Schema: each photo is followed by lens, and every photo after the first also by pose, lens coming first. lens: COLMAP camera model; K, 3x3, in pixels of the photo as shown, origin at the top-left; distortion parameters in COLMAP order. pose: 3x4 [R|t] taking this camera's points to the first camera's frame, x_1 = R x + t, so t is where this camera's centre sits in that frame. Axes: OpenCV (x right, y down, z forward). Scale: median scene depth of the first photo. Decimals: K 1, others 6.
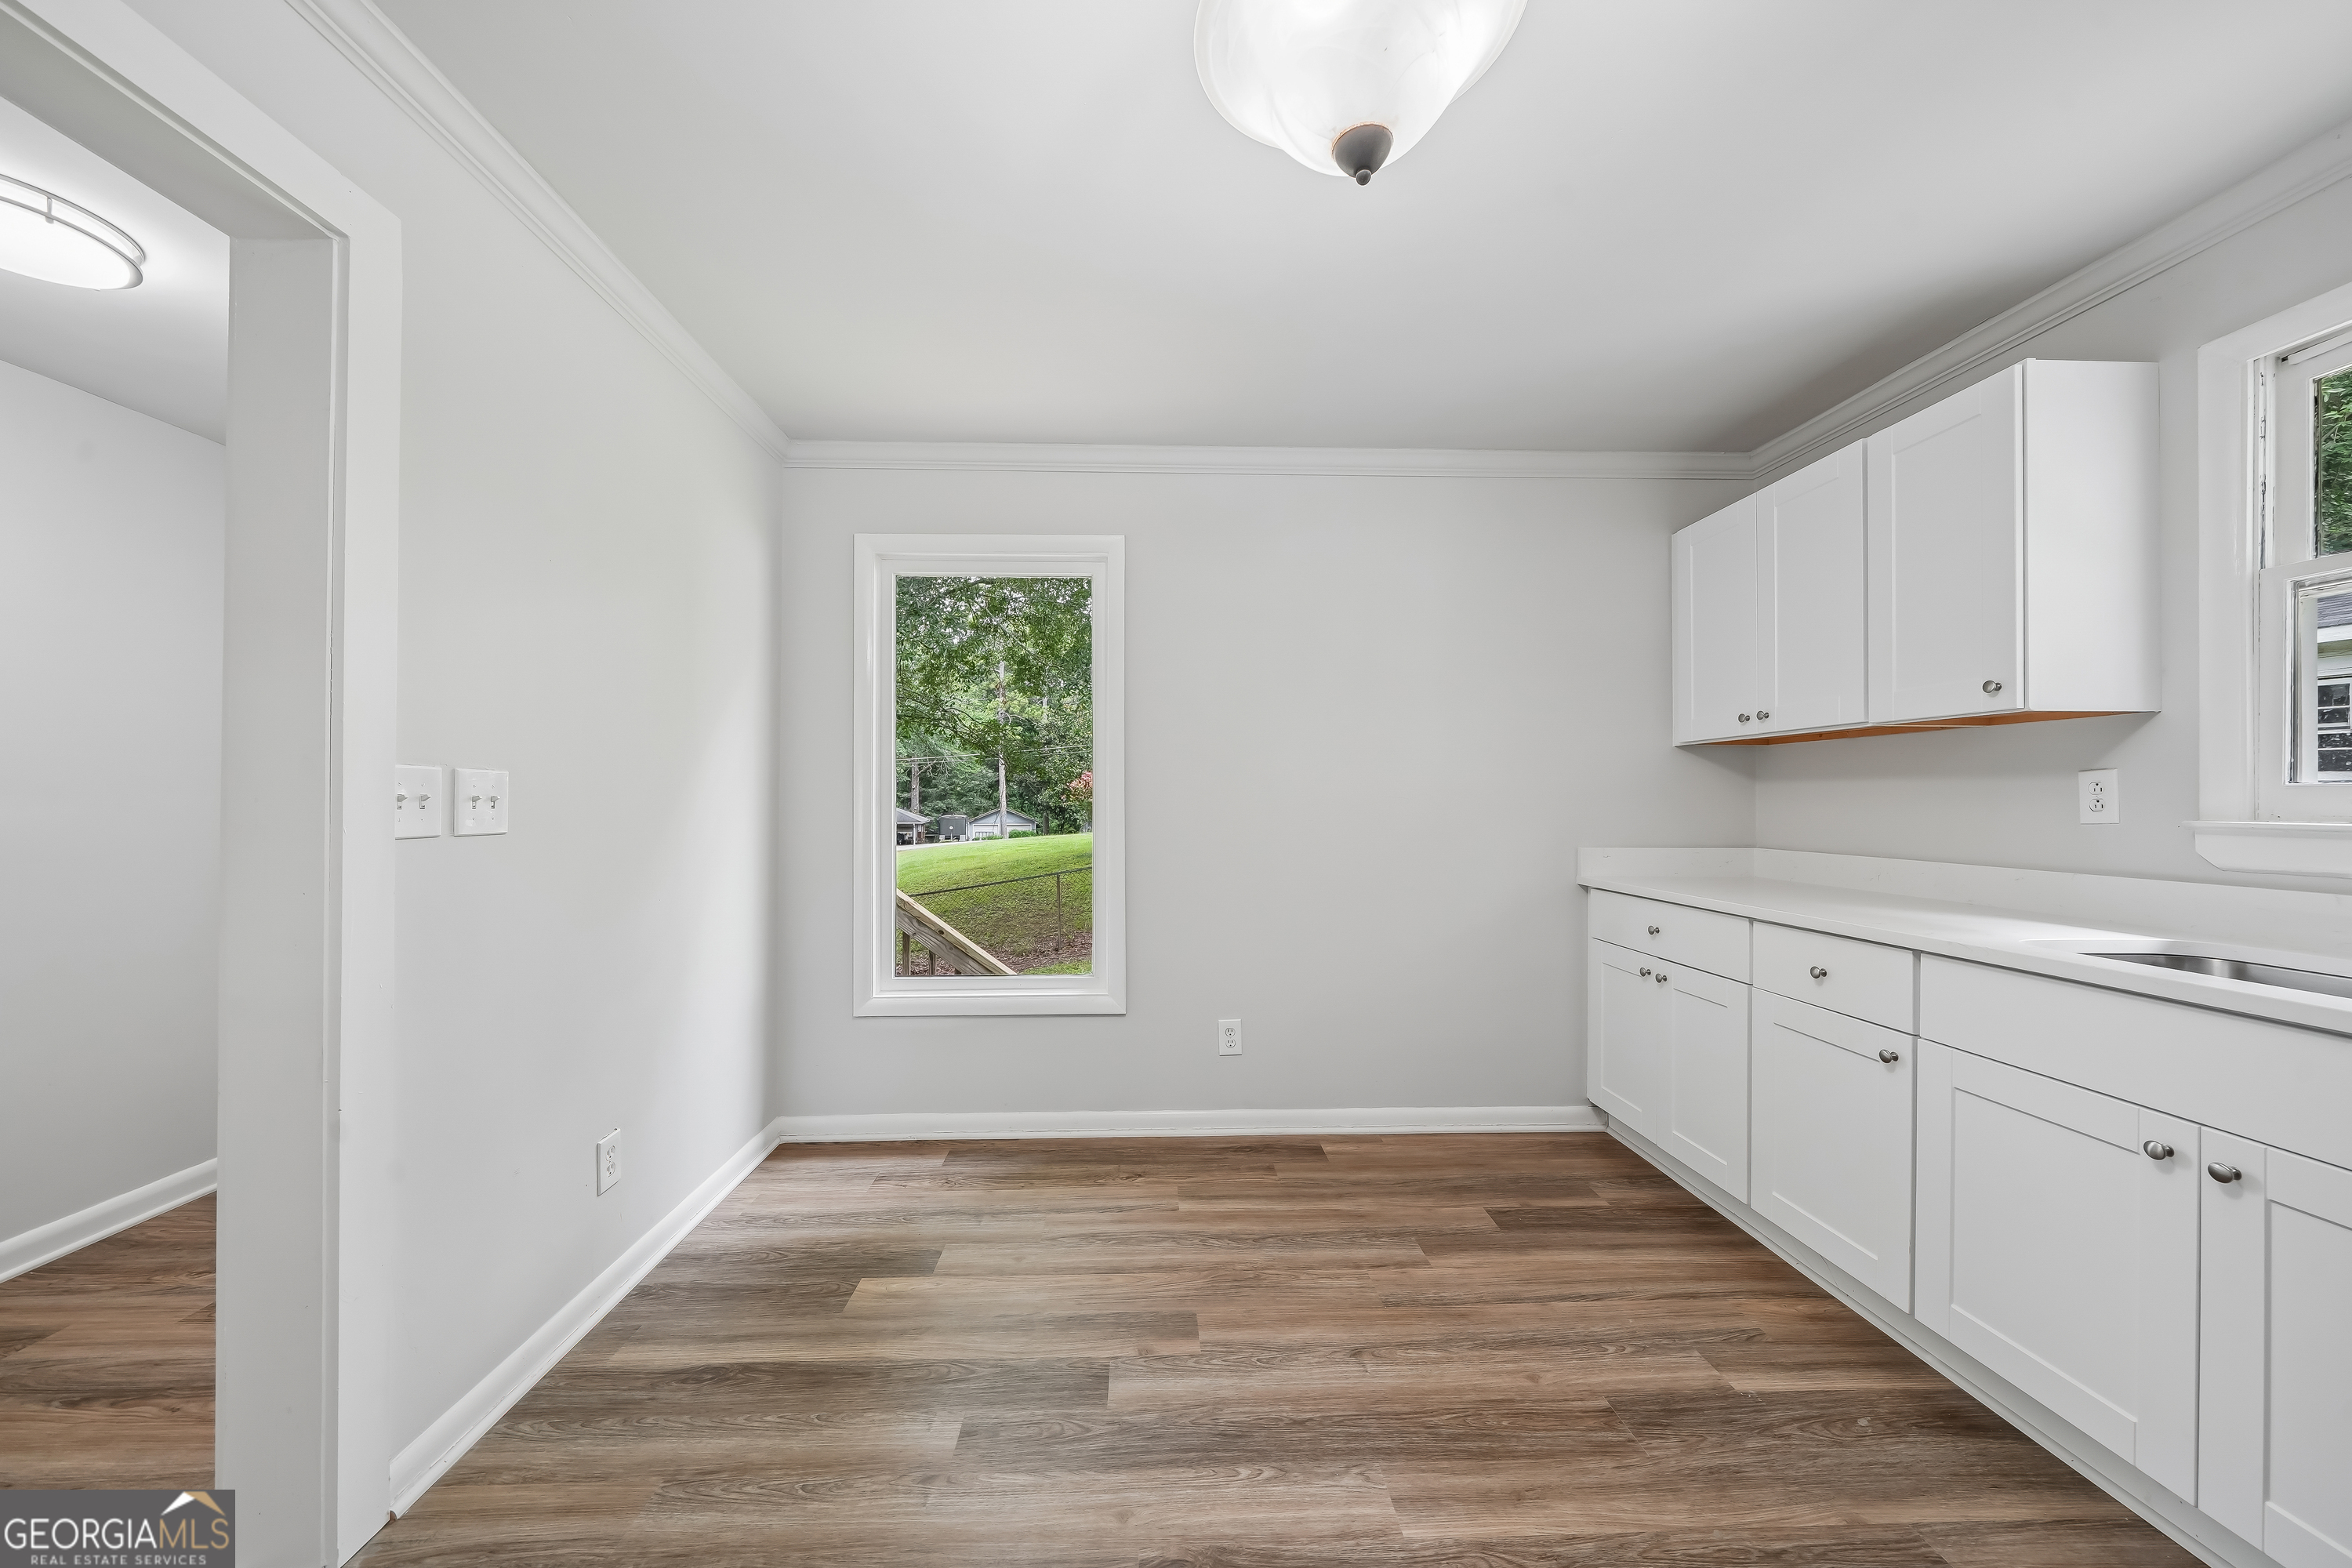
lens RADIAL K [[816.0, 0, 1163.5], [0, 816.0, 793.9], [0, 0, 1]] dist [-0.006075, -0.000088]
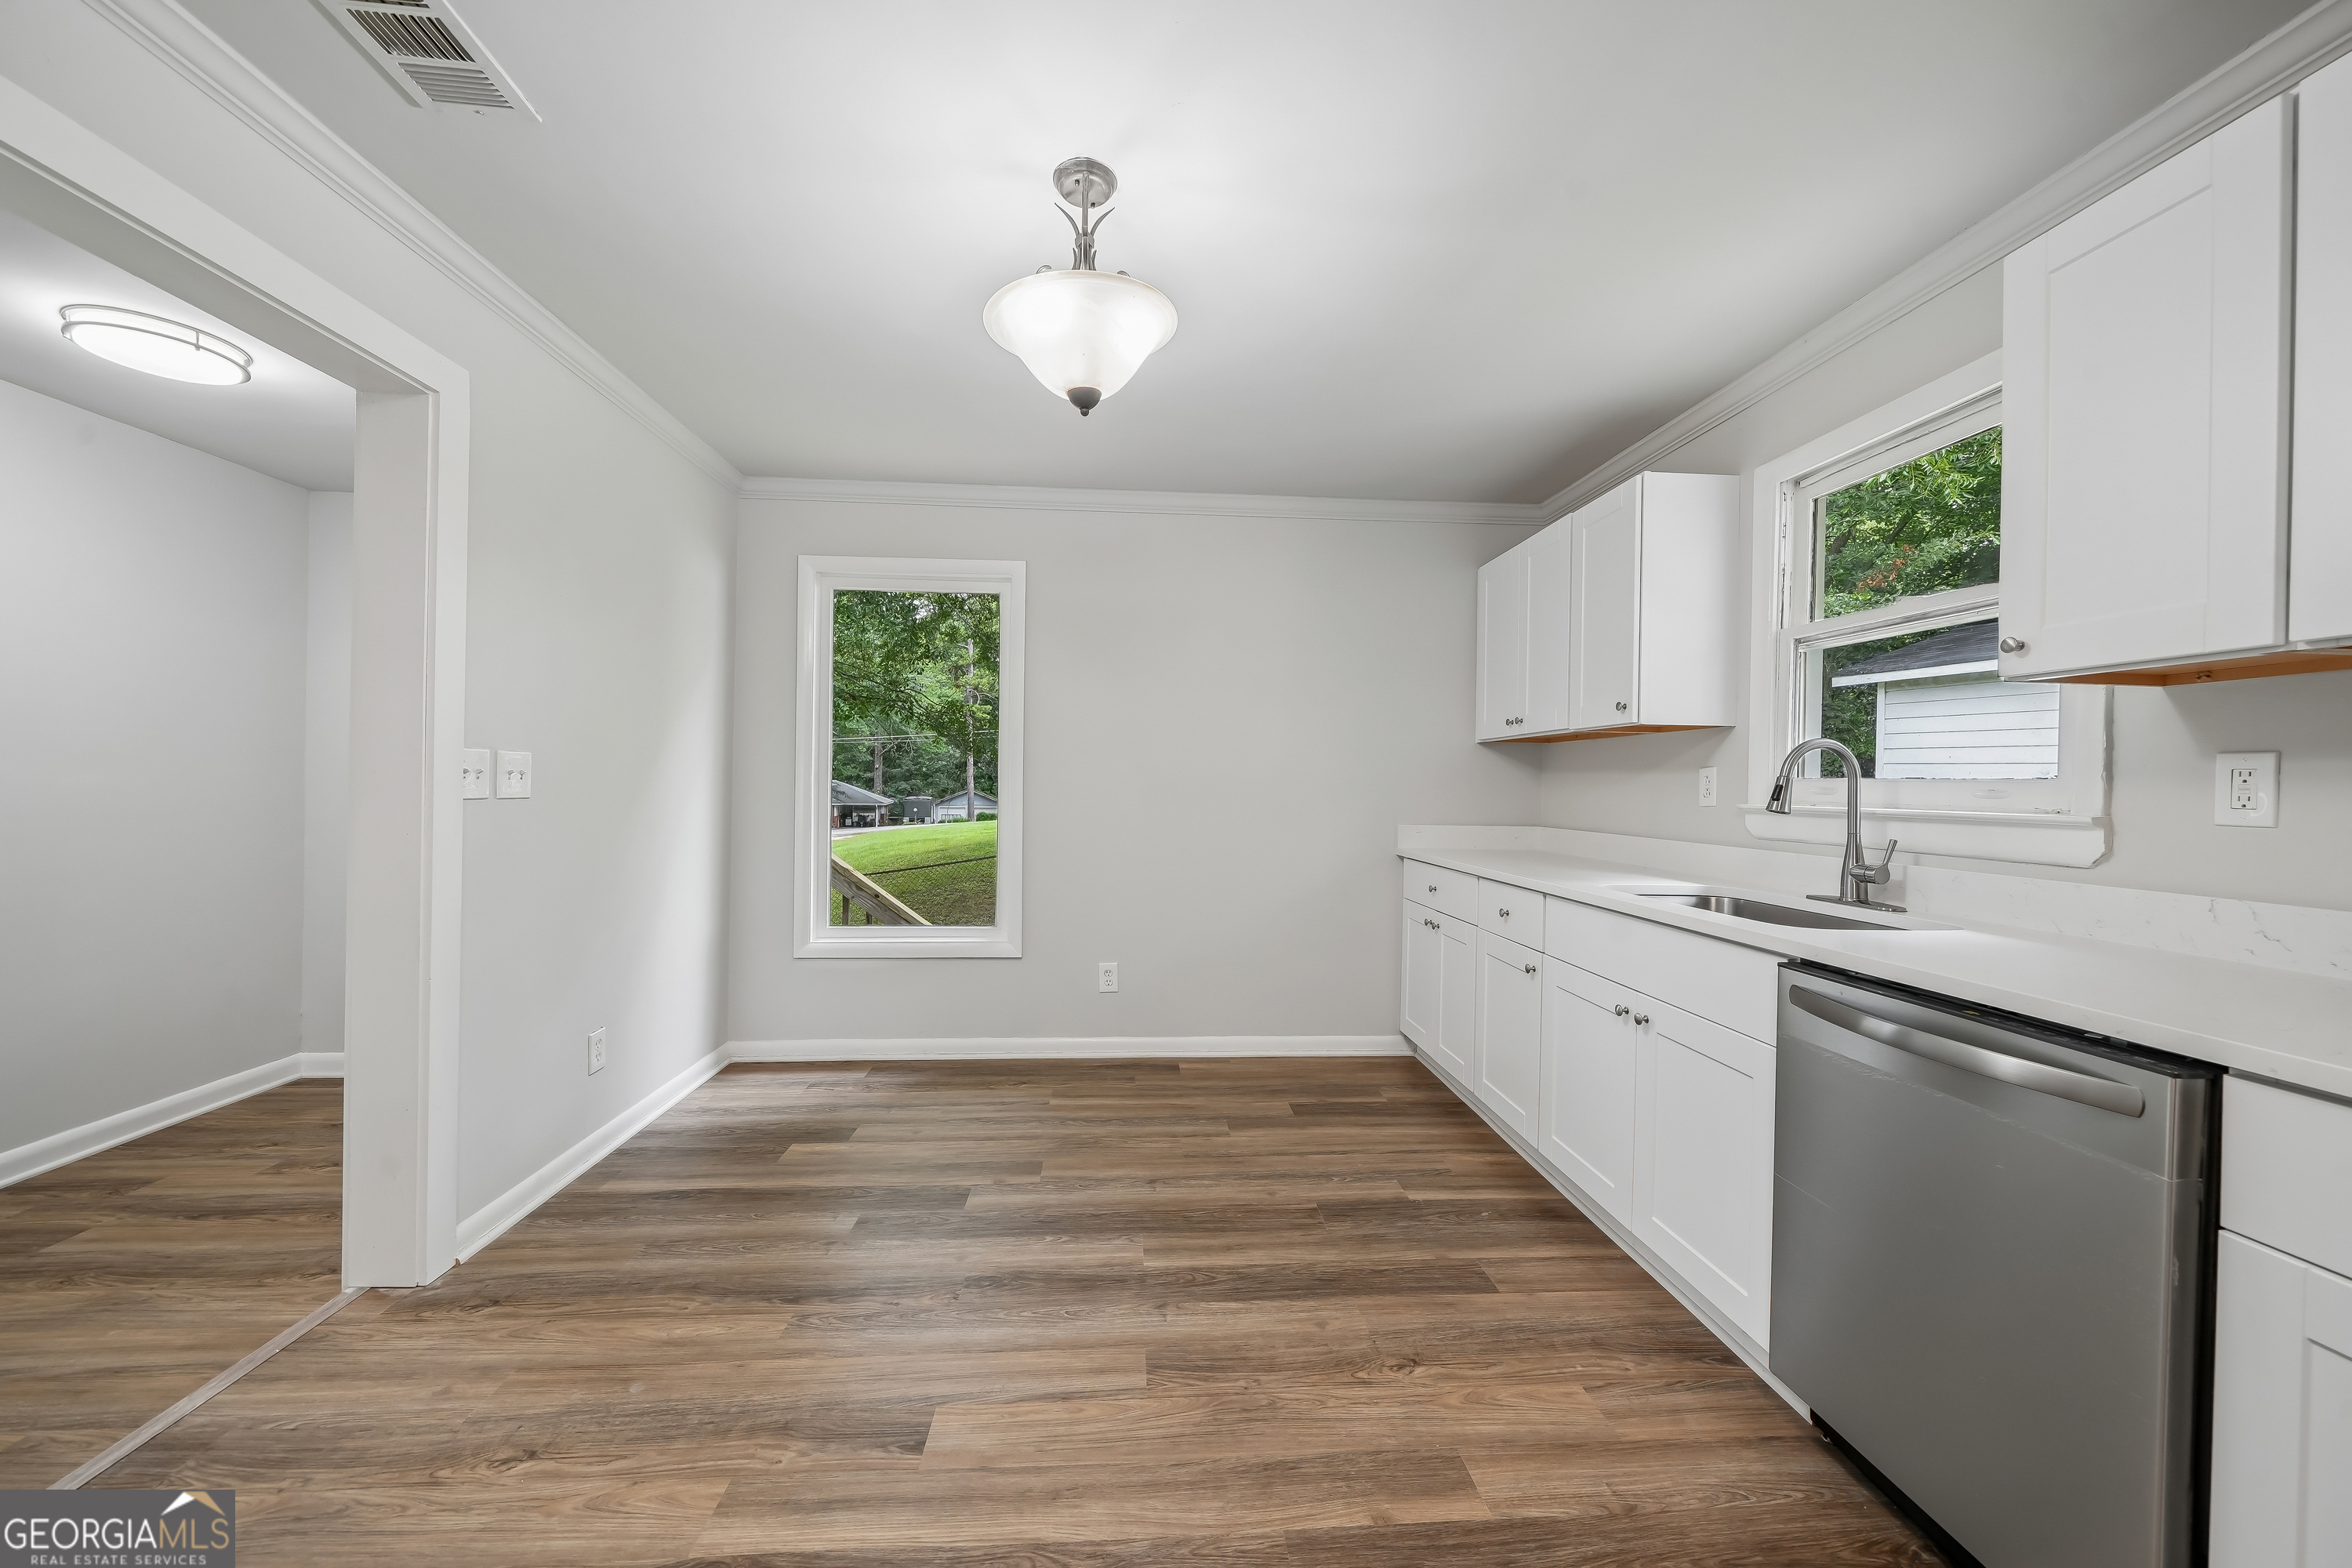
lens RADIAL K [[866.6, 0, 1179.0], [0, 866.6, 784.5], [0, 0, 1]] dist [-0.006867, 0.000149]
pose [[0.999309, 0.012973, 0.034825, 0.202085], [-0.013248, 0.999883, 0.007664, 0.000465], [-0.034721, -0.008120, 0.999364, -0.422787]]
